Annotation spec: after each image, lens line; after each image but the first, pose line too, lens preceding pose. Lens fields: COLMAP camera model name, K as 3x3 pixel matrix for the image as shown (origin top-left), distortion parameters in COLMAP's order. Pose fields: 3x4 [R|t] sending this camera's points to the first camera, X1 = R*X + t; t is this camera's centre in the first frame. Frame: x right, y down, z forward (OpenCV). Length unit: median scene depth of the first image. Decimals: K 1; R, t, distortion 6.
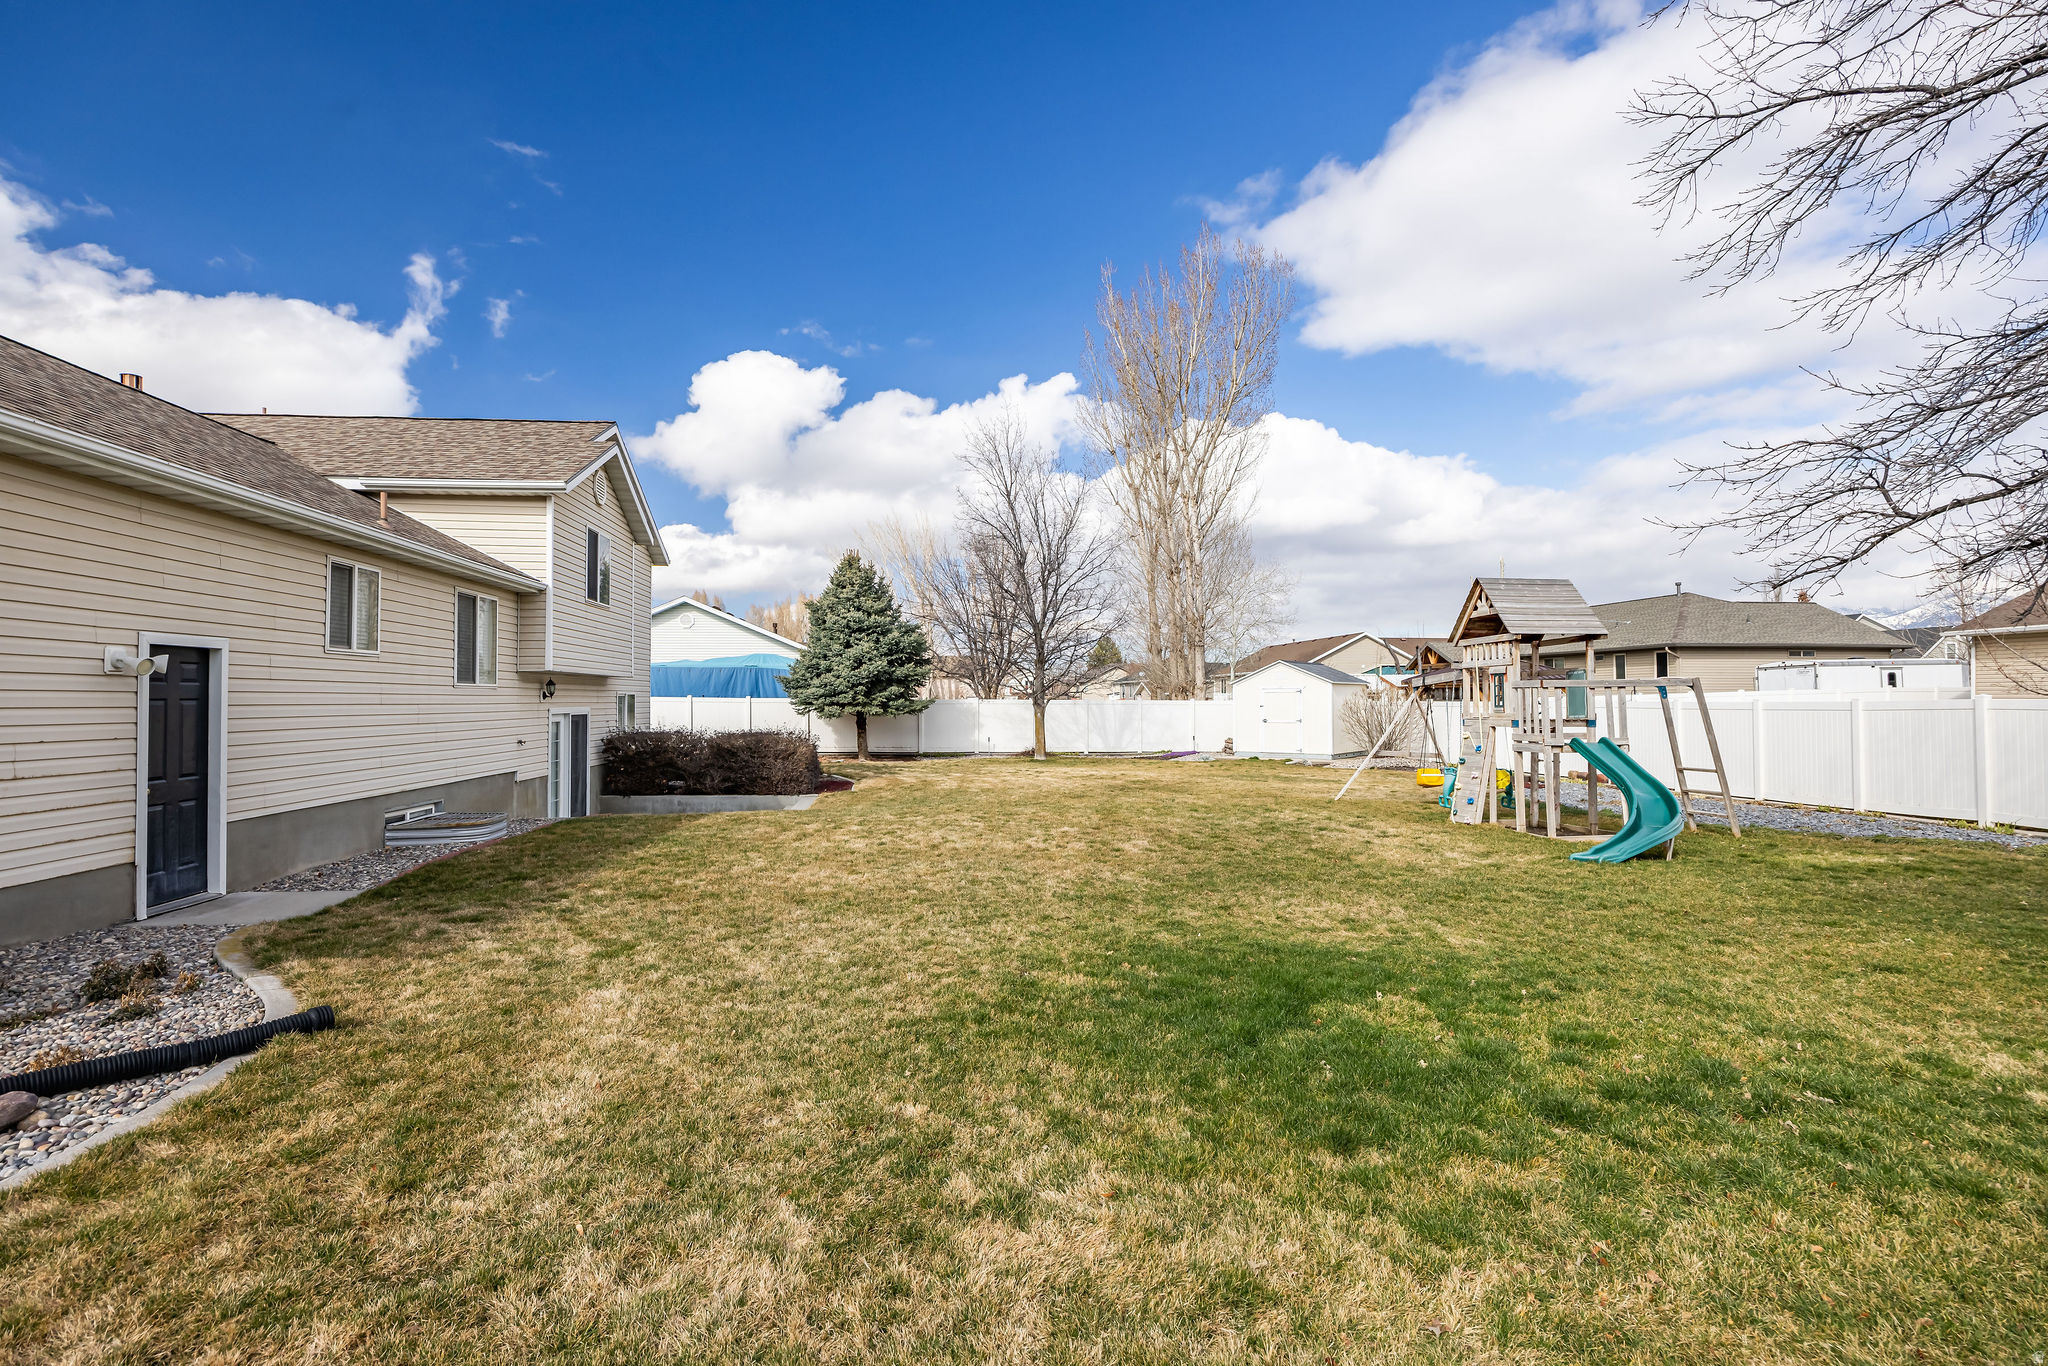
lens RADIAL K [[982.6, 0, 1024.0], [0, 982.6, 683.0], [0, 0, 1]] dist [0.000431, 0.000059]
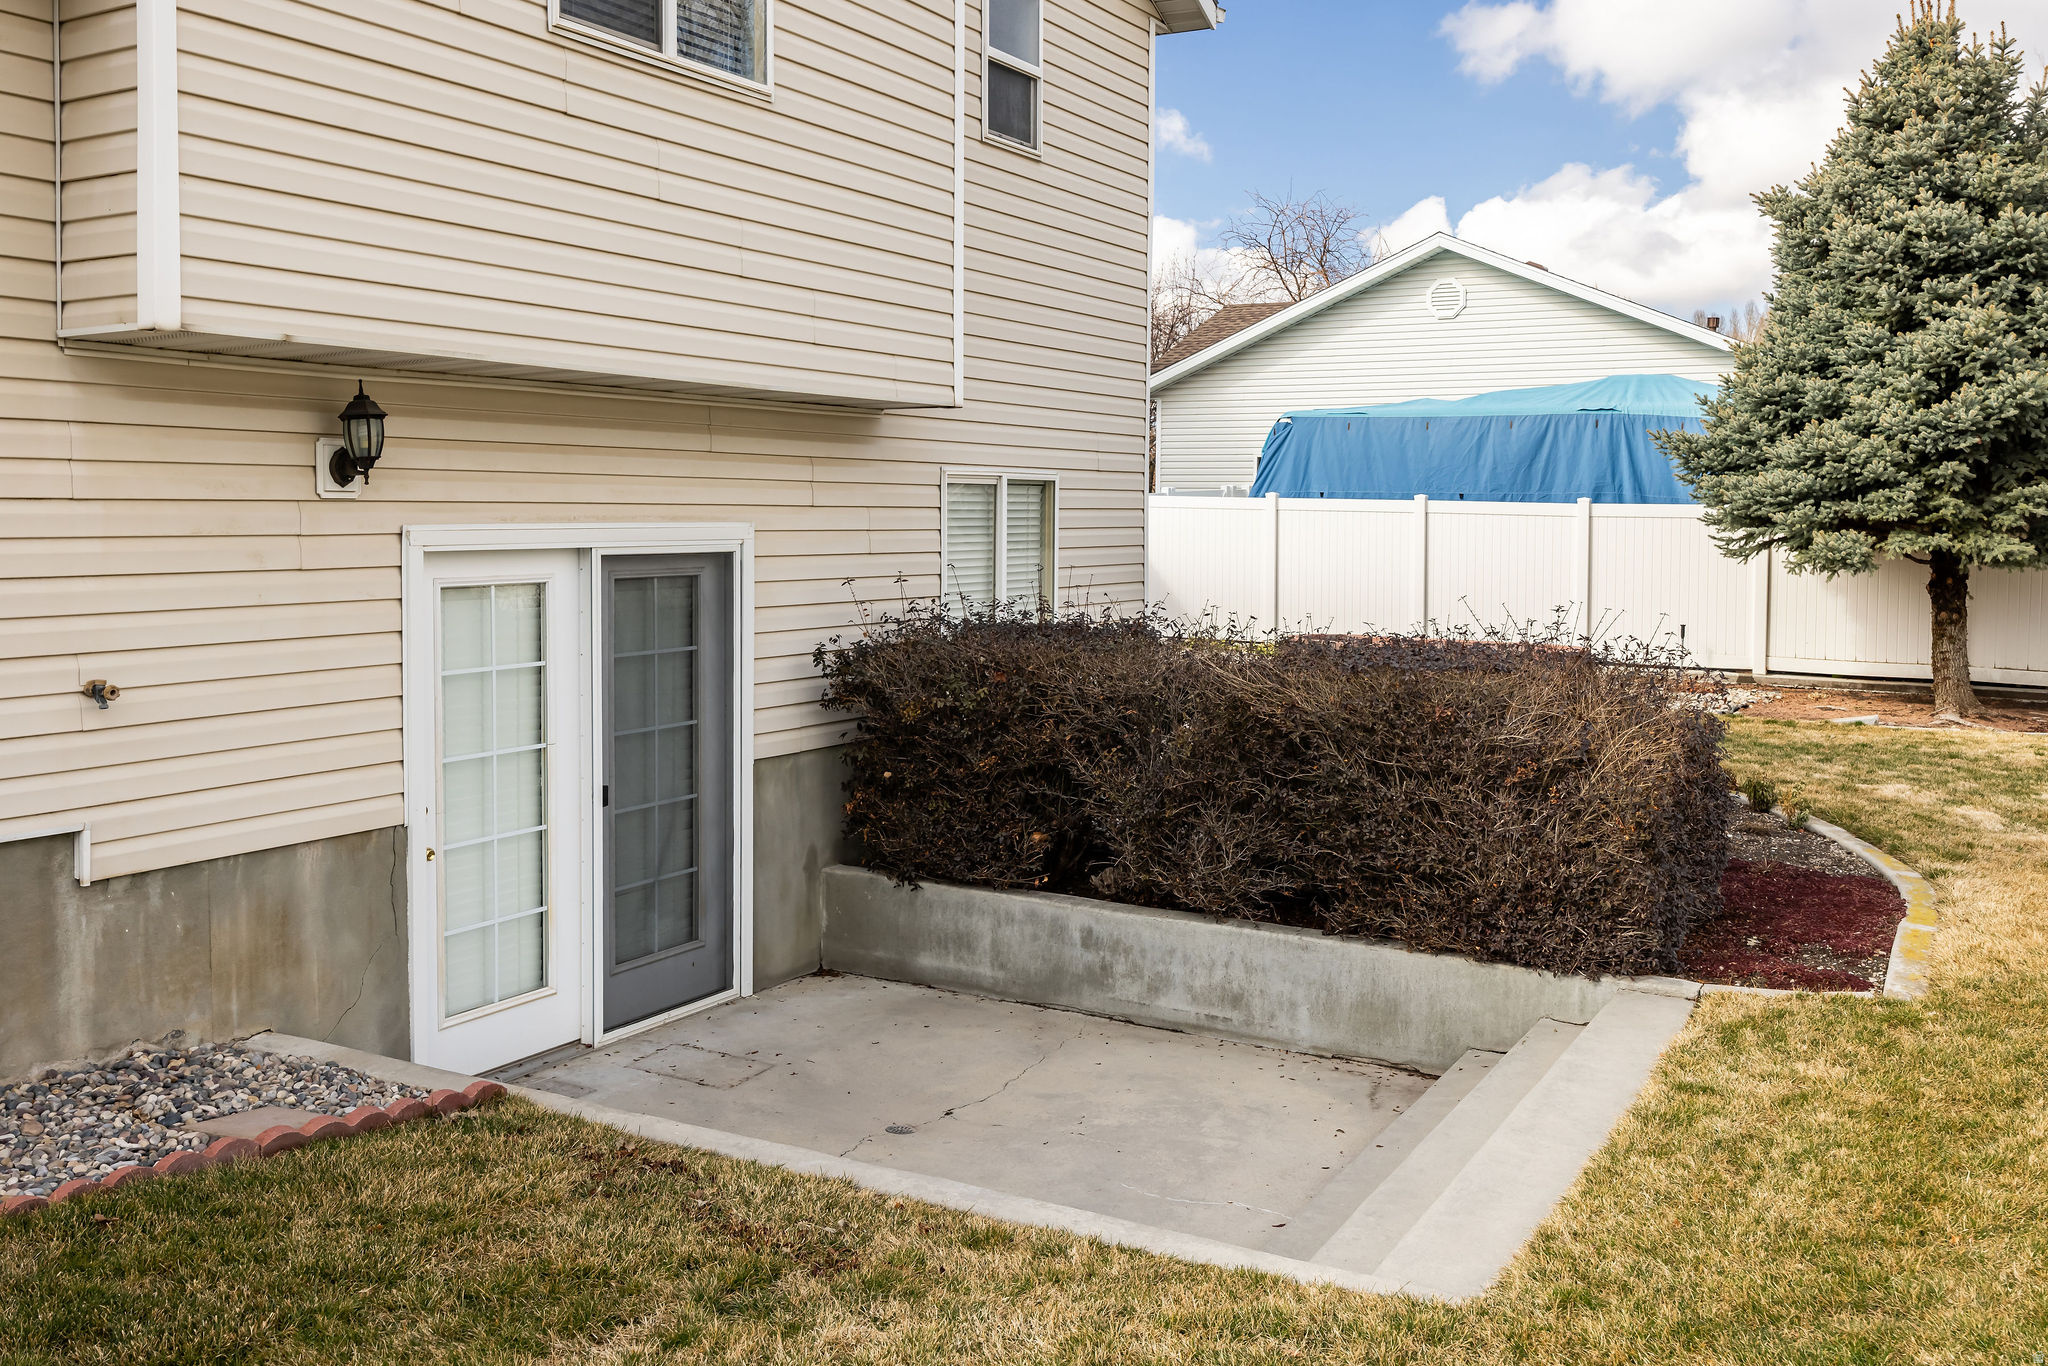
lens RADIAL K [[1827.2, 0, 1019.5], [0, 1827.2, 602.1], [0, 0, 1]] dist [-0.017135, 0.002366]
pose [[0.805111, 0.037490, -0.591939, -0.070705], [0.001239, 0.997892, 0.064886, 0.009169], [0.593123, -0.052974, 0.803367, 0.419387]]
